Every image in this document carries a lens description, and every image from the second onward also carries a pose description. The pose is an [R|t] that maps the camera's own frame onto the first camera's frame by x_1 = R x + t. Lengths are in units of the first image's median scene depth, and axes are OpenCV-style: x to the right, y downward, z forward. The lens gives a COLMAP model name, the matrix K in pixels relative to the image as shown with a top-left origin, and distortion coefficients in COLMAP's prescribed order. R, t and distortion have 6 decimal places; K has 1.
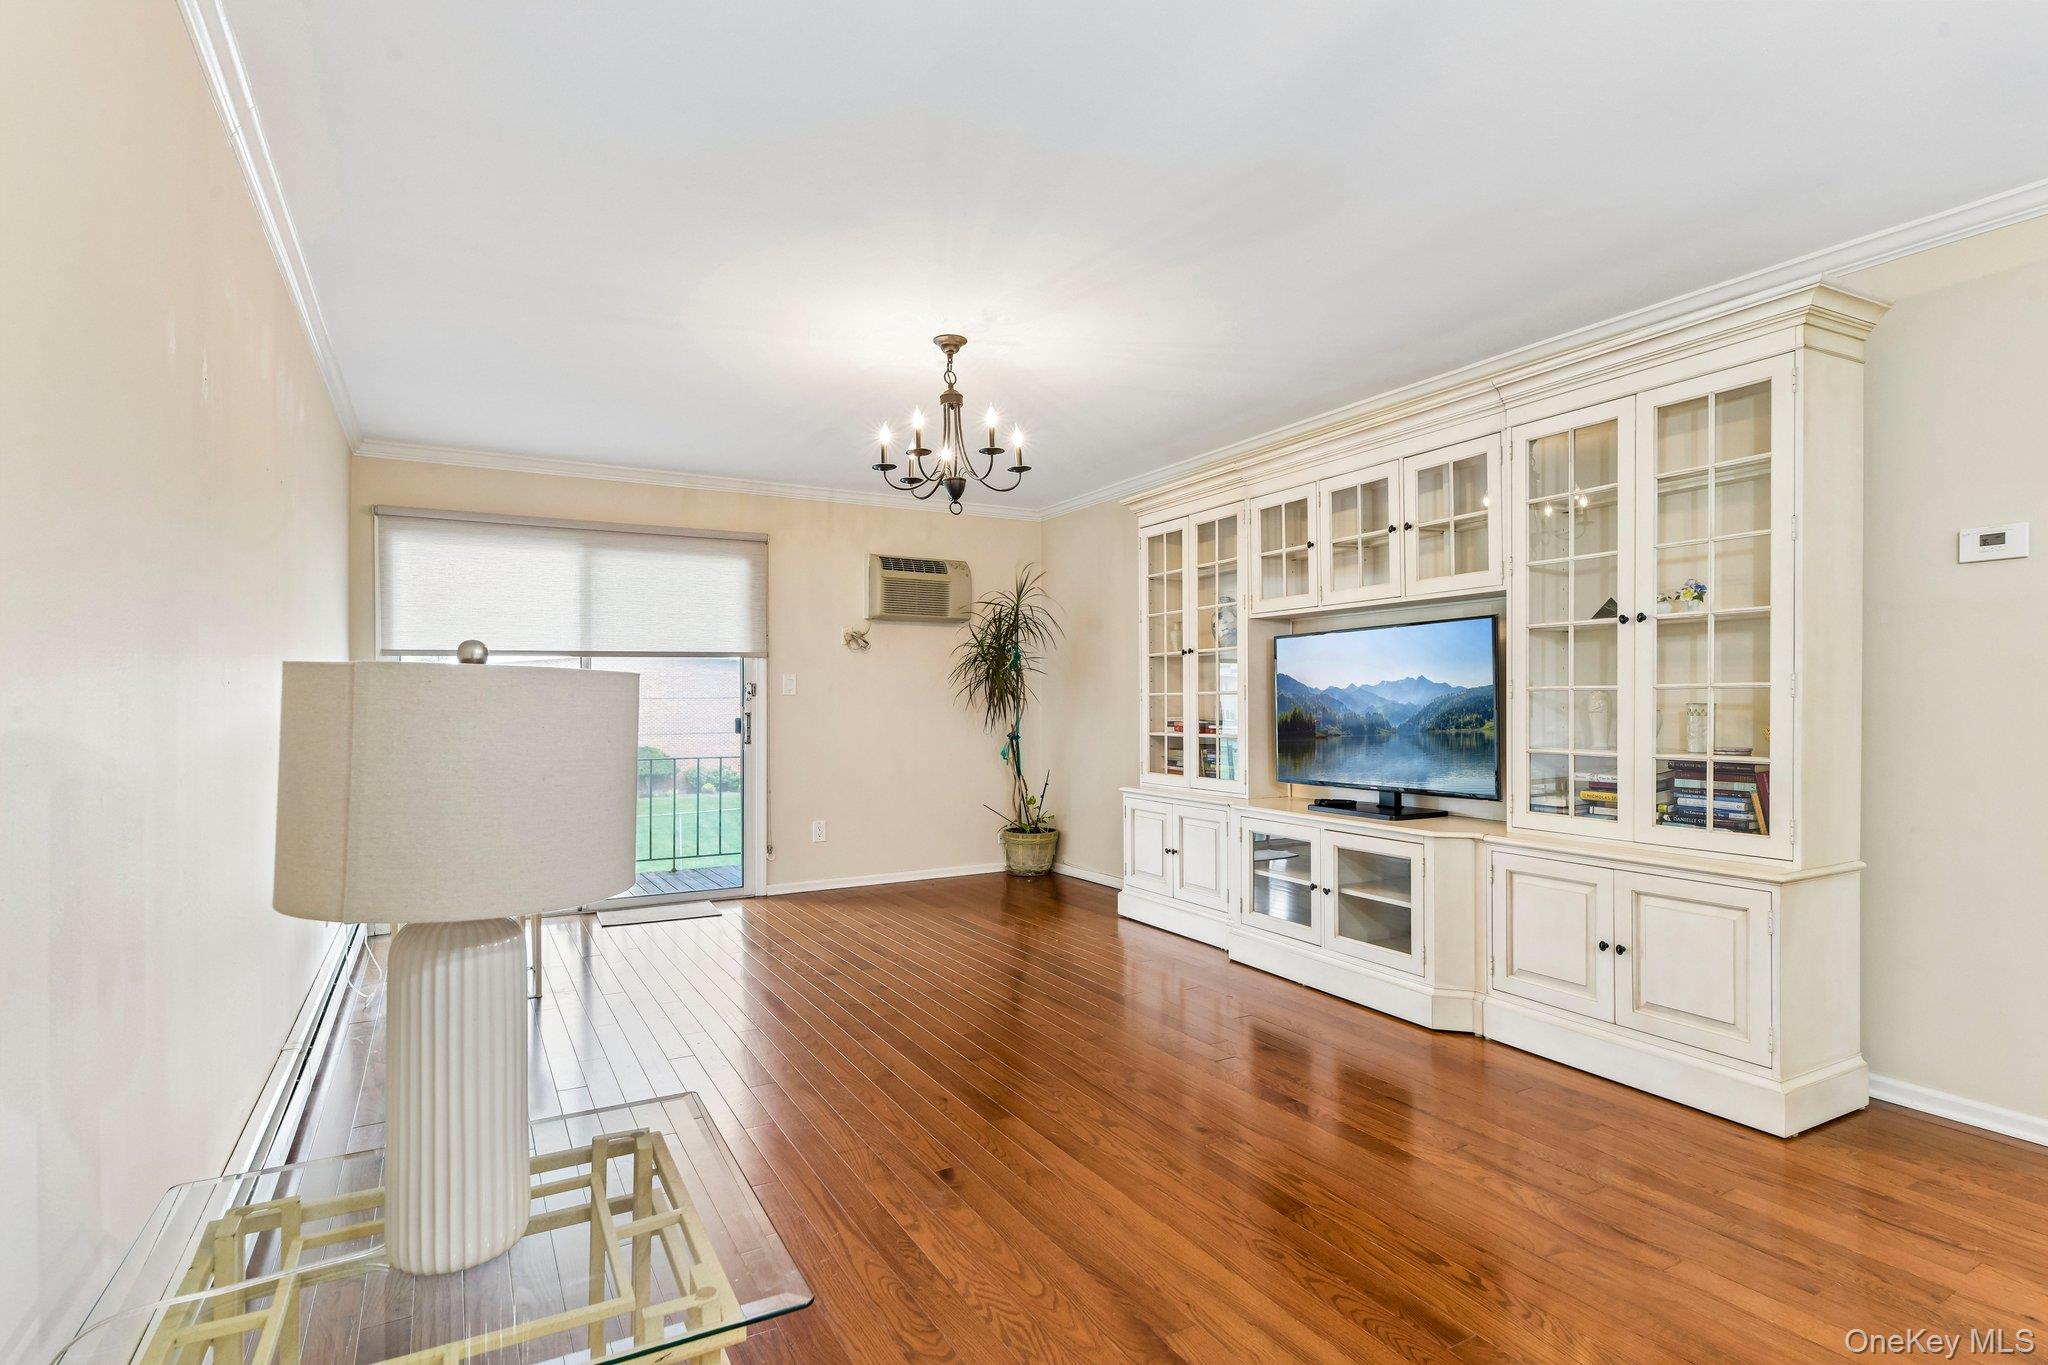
lens RADIAL K [[1010.7, 0, 1029.5], [0, 1010.7, 686.0], [0, 0, 1]] dist [0.006096, 0.000297]
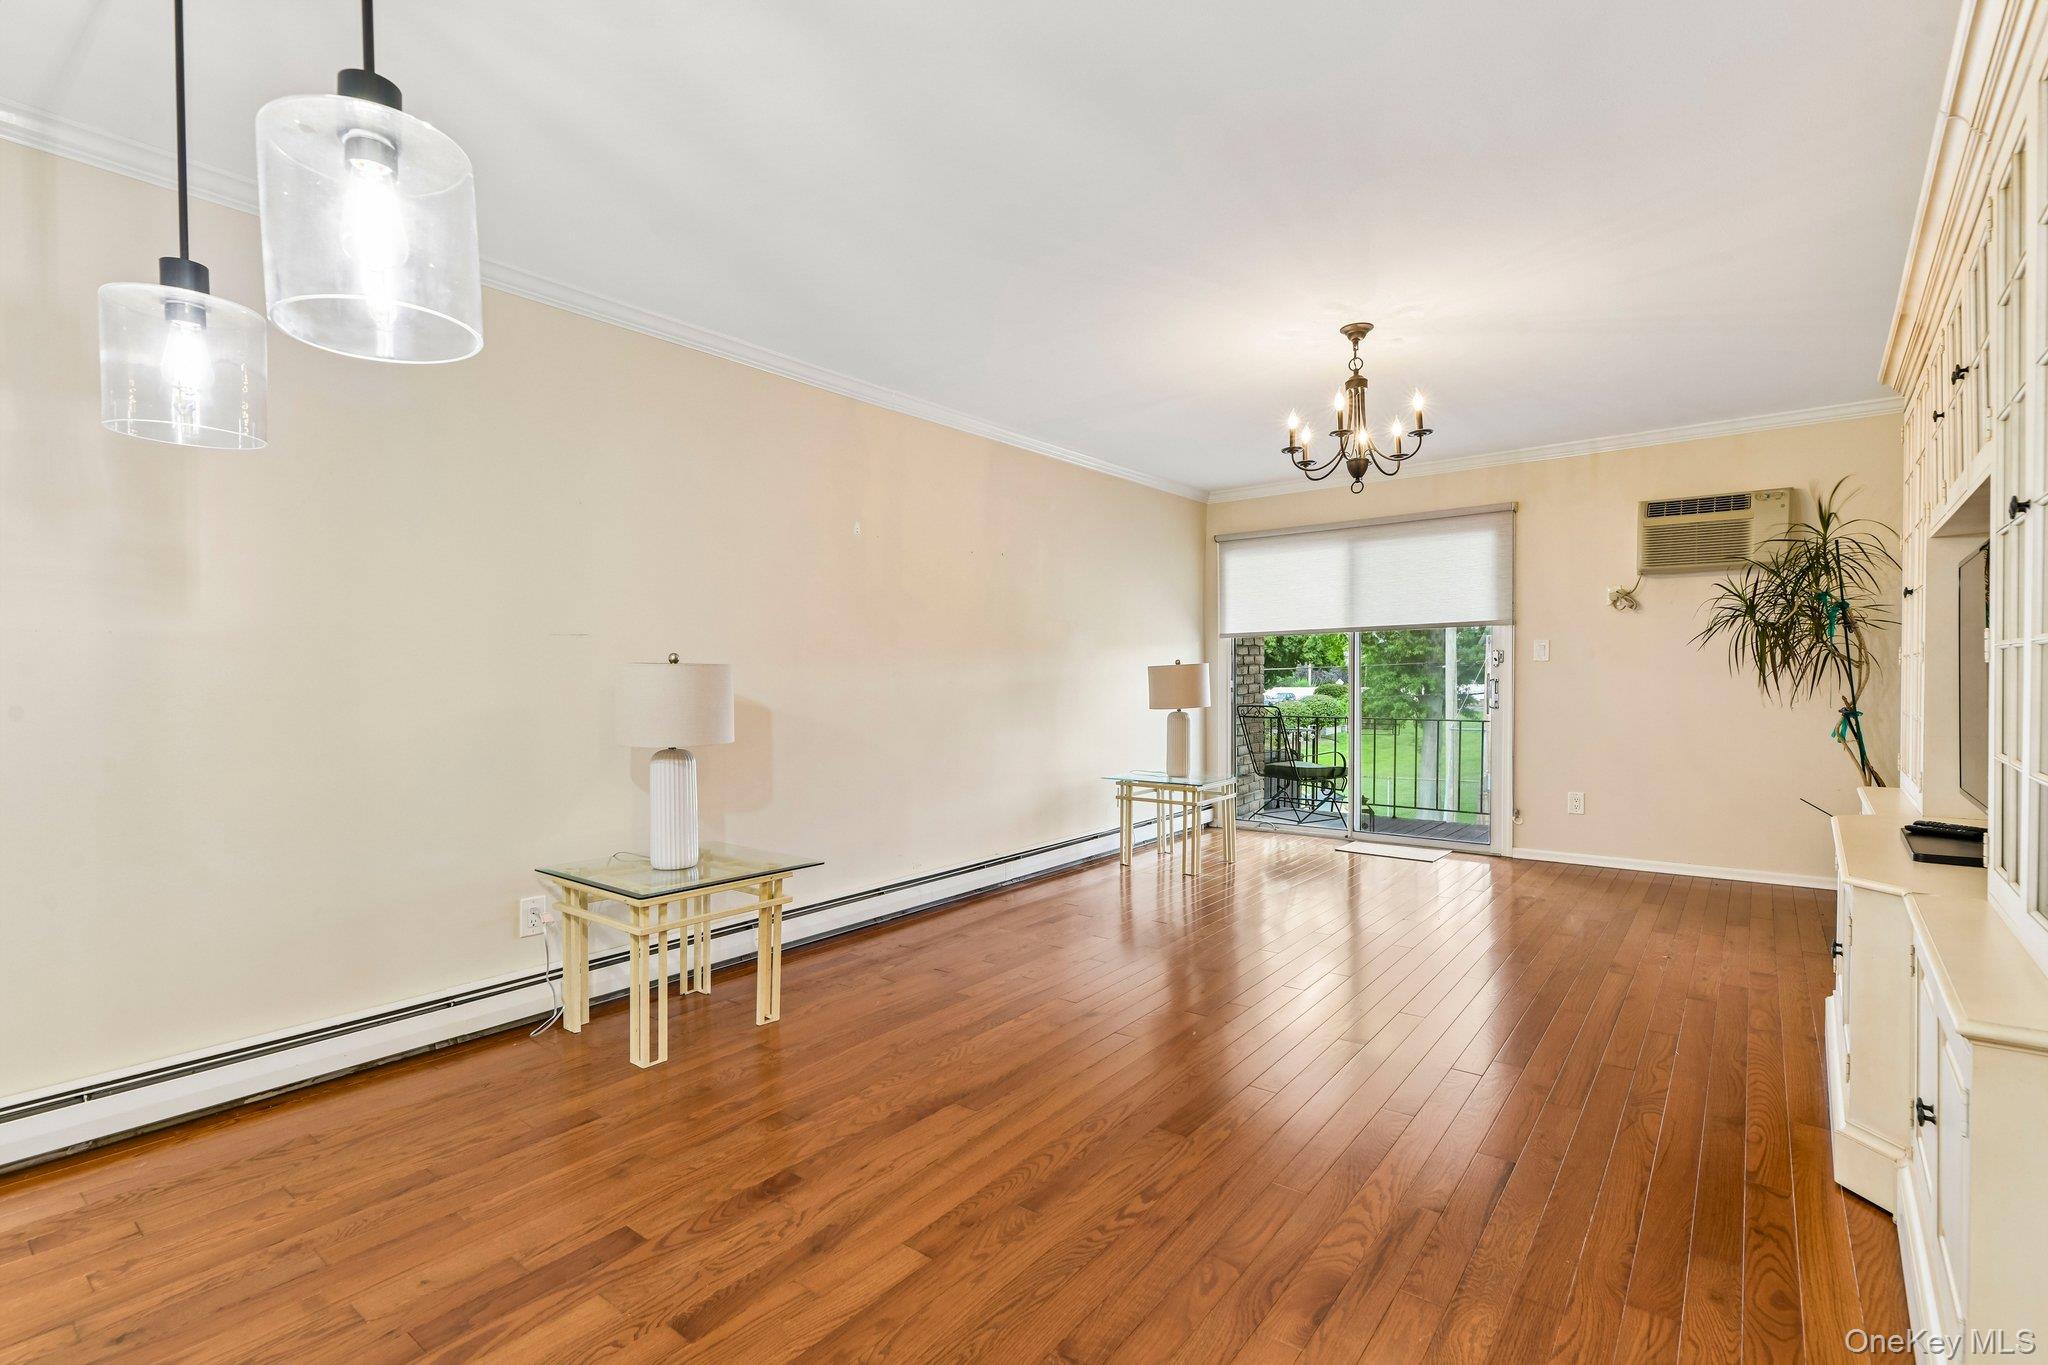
lens RADIAL K [[964.0, 0, 1024.4], [0, 964.0, 683.1], [0, 0, 1]] dist [-0.000049, 0.000118]
pose [[0.369903, 0.009339, -0.929023, 0.461764], [0.022564, 0.999564, 0.019032, 0.001127], [0.928796, -0.028002, 0.369531, 0.185477]]
